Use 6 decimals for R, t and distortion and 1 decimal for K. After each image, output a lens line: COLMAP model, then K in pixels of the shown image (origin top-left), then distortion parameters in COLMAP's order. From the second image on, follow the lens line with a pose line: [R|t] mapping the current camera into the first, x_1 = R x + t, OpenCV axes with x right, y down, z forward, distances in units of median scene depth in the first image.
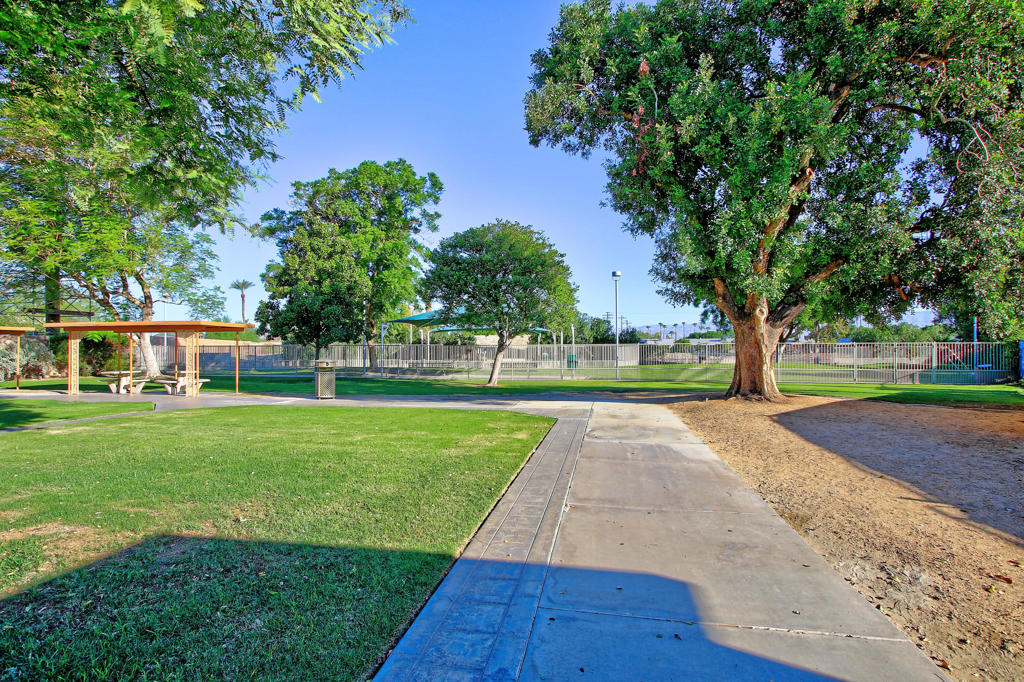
lens RADIAL K [[497.0, 0, 507.5], [0, 497.0, 348.3], [0, 0, 1]] dist [-0.018534, 0.004455]
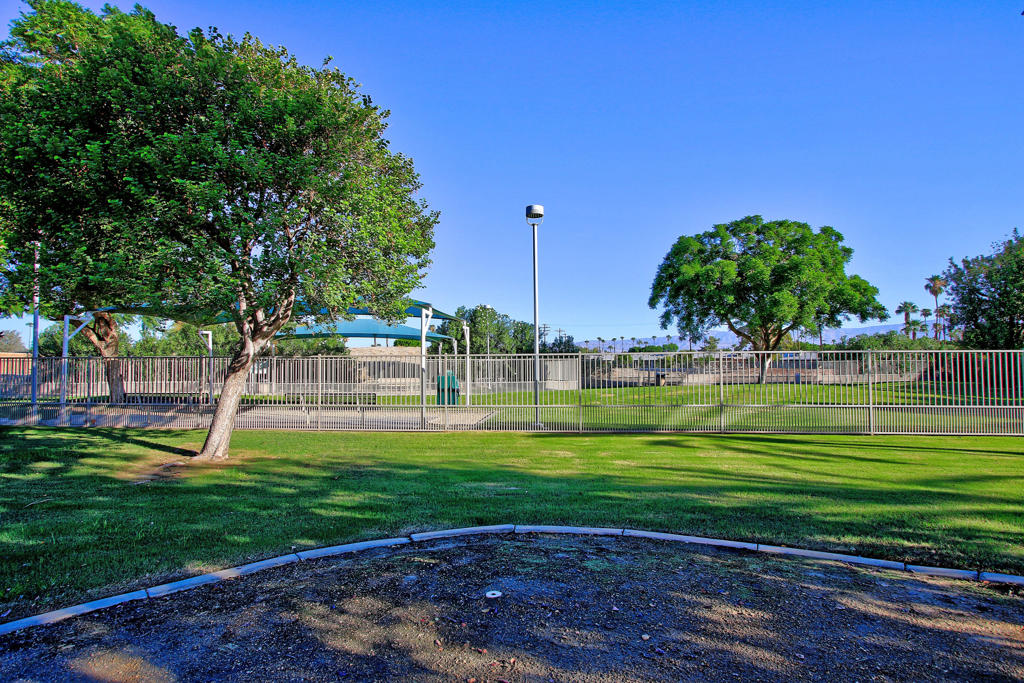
lens RADIAL K [[497.0, 0, 507.5], [0, 497.0, 348.8], [0, 0, 1]] dist [-0.018534, 0.004455]
pose [[0.992905, 0.001882, 0.118893, 0.076635], [0.001726, 0.999541, -0.030237, 0.000990], [-0.118896, 0.030227, 0.992447, 0.294602]]
